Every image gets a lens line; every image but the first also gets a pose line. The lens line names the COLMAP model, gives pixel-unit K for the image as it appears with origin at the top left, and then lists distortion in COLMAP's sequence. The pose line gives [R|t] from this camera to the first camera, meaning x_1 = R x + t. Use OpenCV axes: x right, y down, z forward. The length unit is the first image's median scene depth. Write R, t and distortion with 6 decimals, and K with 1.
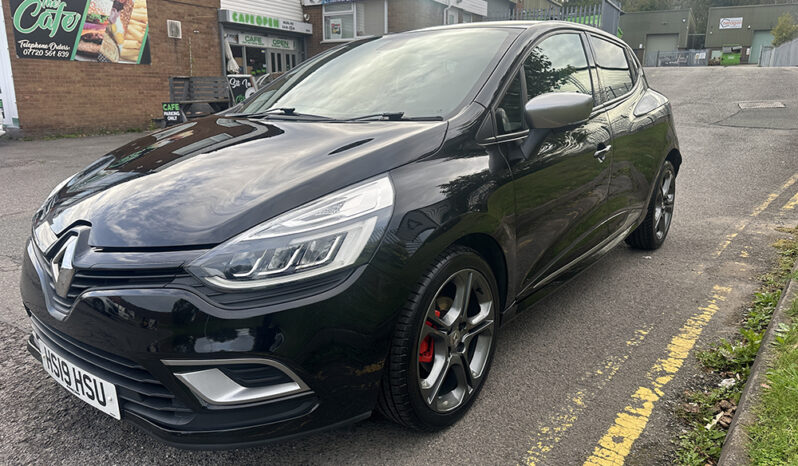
lens RADIAL K [[587.8, 0, 403.5], [0, 587.8, 226.9], [0, 0, 1]] dist [0.119150, -0.153744]
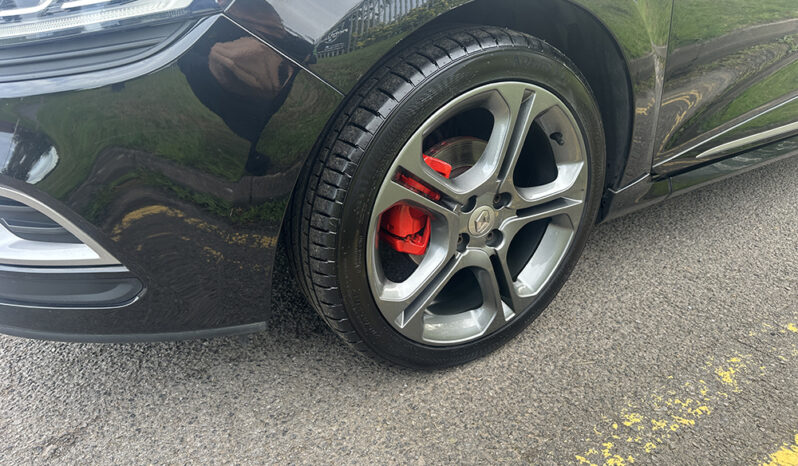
lens RADIAL K [[587.8, 0, 403.5], [0, 587.8, 226.9], [0, 0, 1]] dist [0.119150, -0.153744]
pose [[0.937939, 0.185231, -0.293189, 0.175140], [-0.110507, 0.960975, 0.253603, 0.070123], [0.328723, -0.205465, 0.921806, 0.496855]]
